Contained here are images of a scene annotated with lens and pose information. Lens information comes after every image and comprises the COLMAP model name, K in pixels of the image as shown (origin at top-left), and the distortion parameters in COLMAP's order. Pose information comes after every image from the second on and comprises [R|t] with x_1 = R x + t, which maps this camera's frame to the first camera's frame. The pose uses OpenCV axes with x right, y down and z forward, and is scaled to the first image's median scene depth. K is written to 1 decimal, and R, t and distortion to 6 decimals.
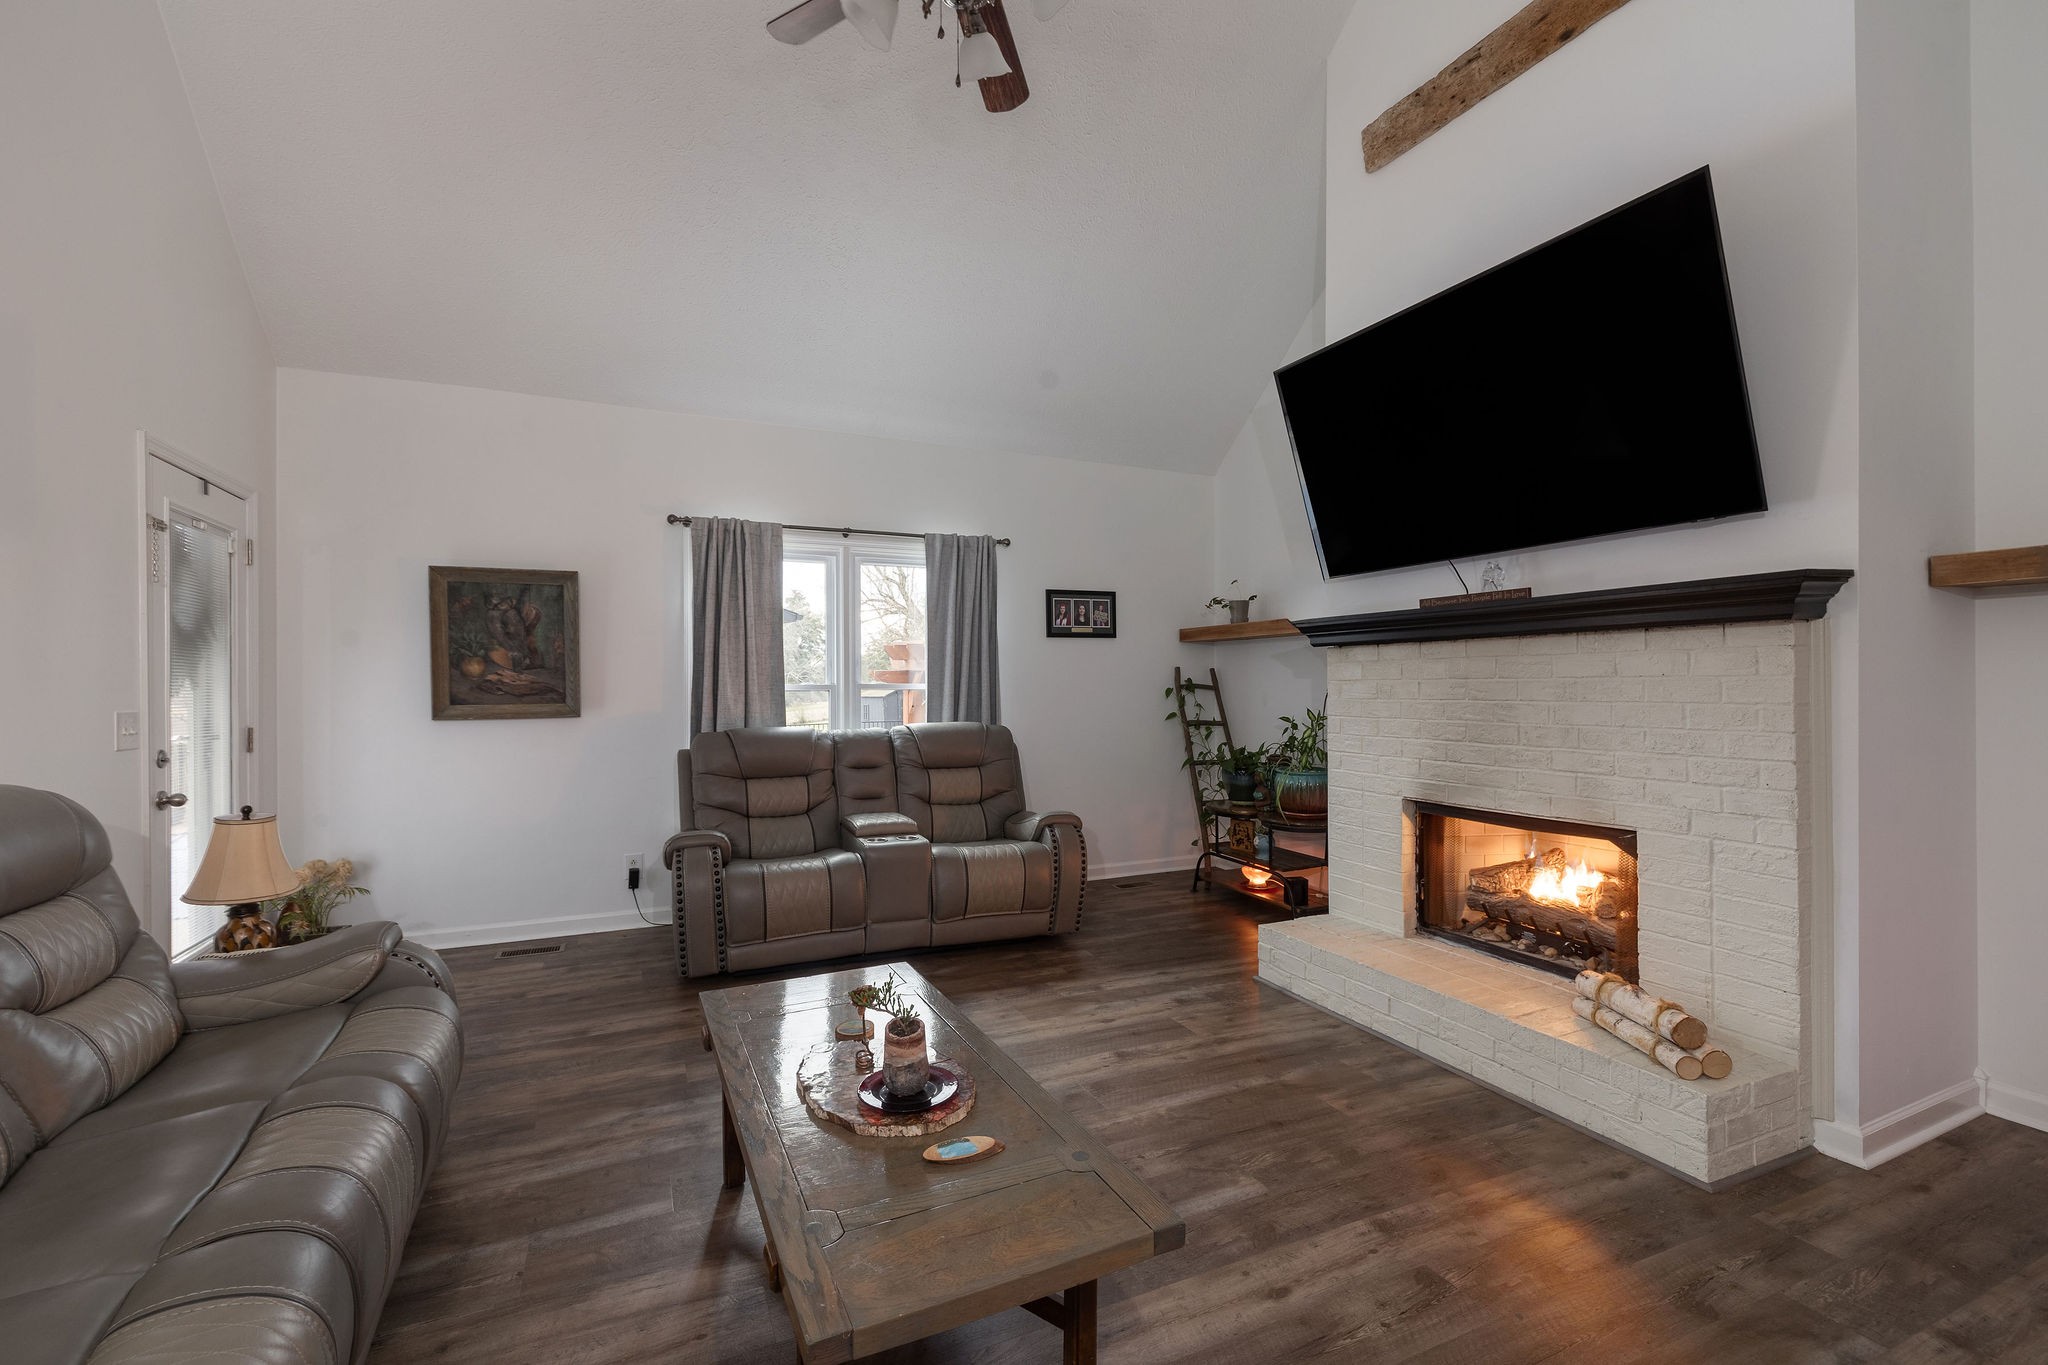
lens RADIAL K [[859.6, 0, 1011.1], [0, 859.6, 681.7], [0, 0, 1]] dist [-0.012947, 0.000531]
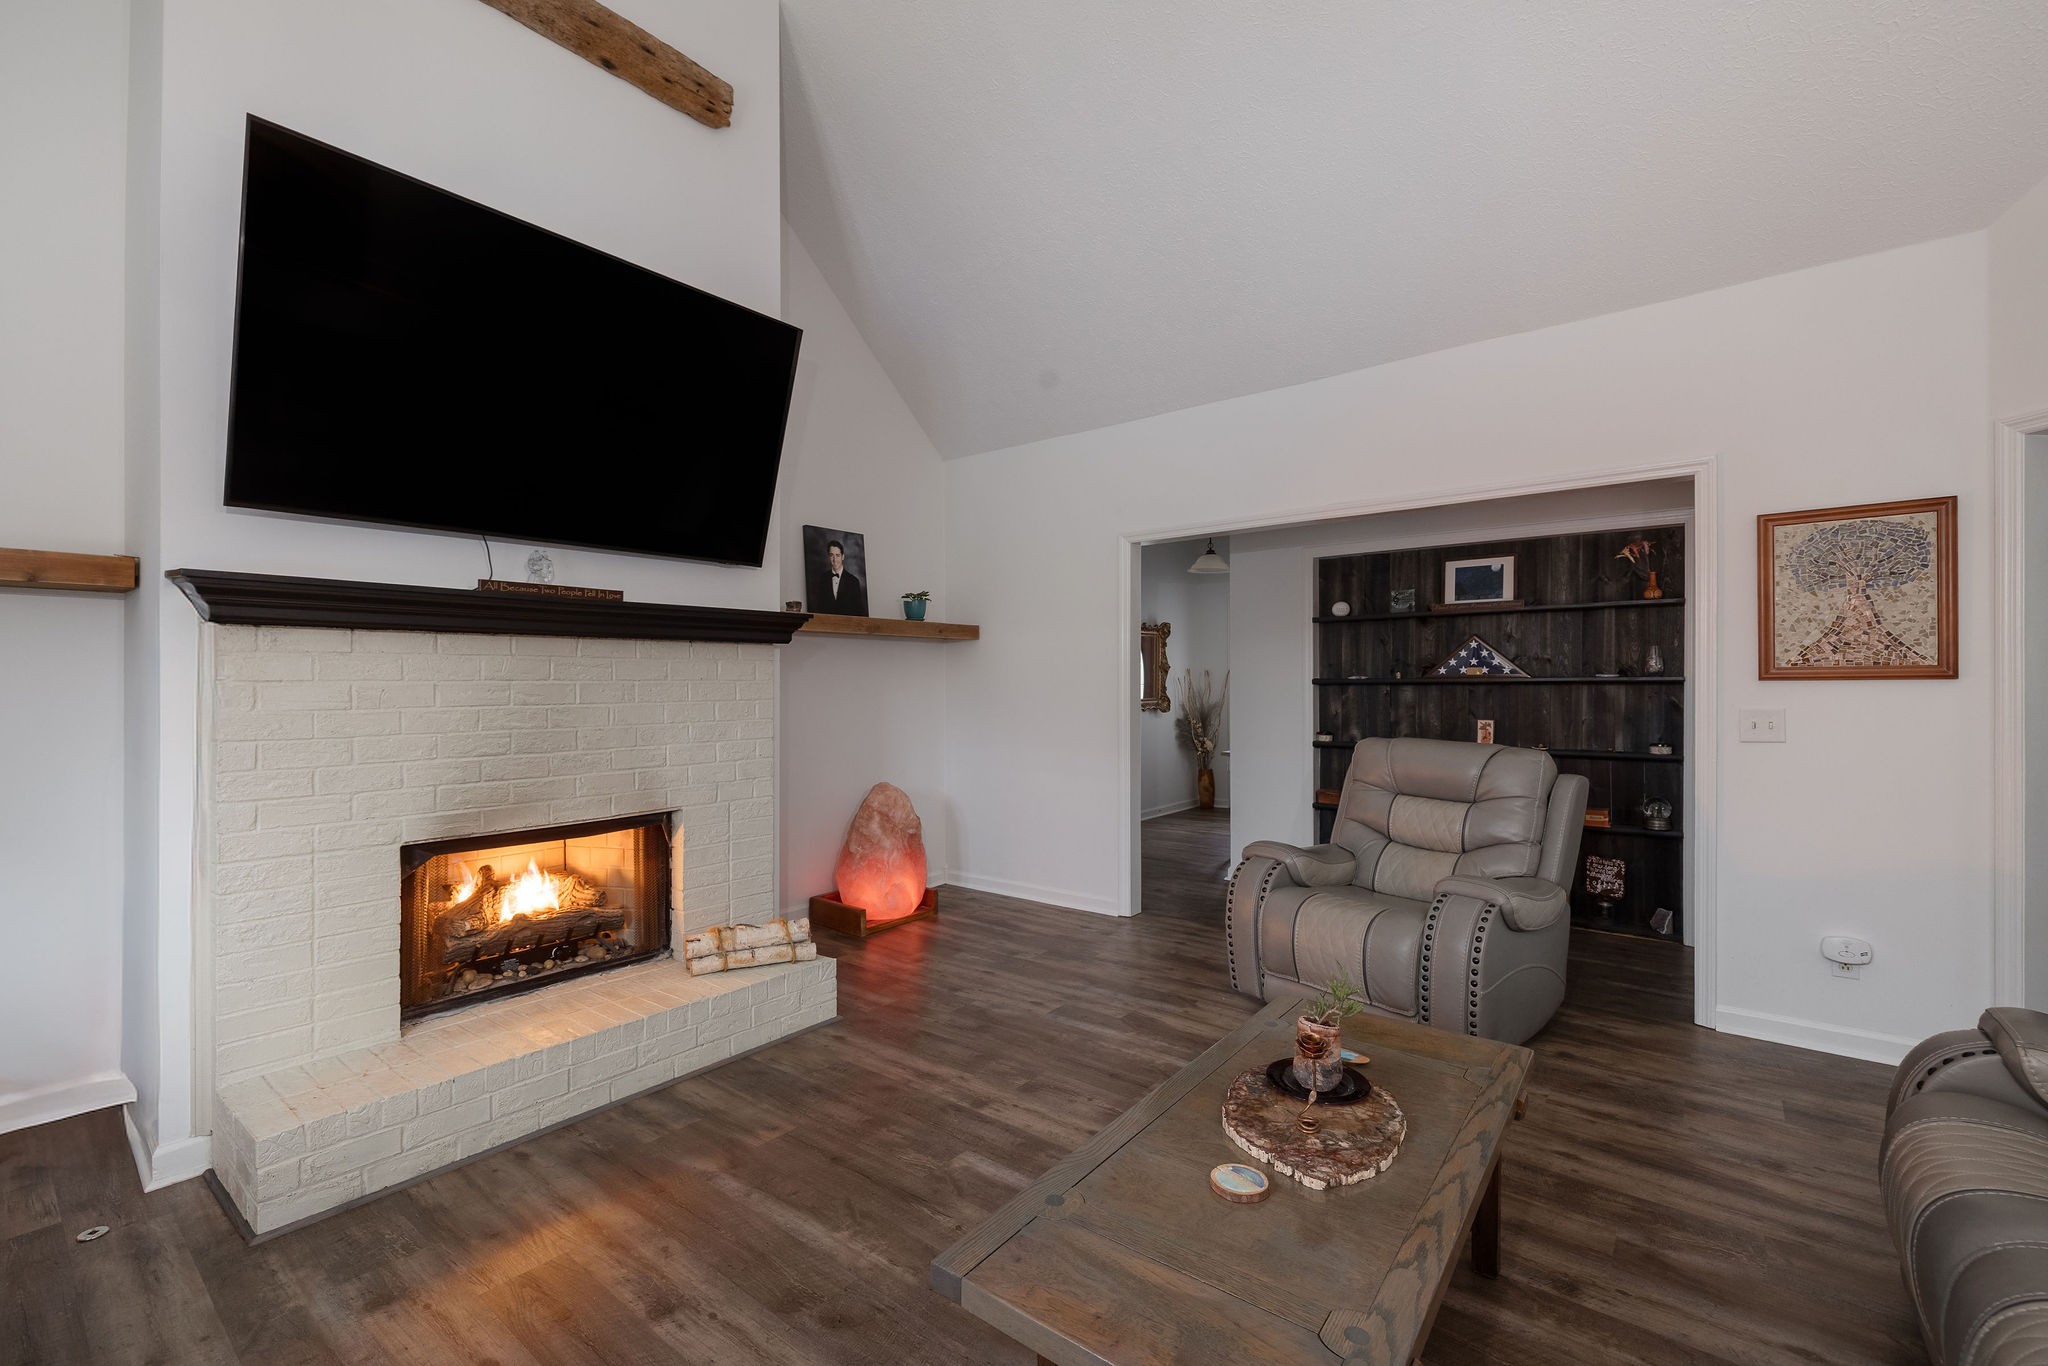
lens RADIAL K [[859.6, 0, 1014.9], [0, 859.6, 681.1], [0, 0, 1]] dist [-0.012947, 0.000531]
pose [[-0.455201, 0.005452, 0.890372, -0.550284], [0.001596, 0.999985, -0.005308, 0.002576], [-0.890387, -0.000996, -0.455202, 1.135164]]
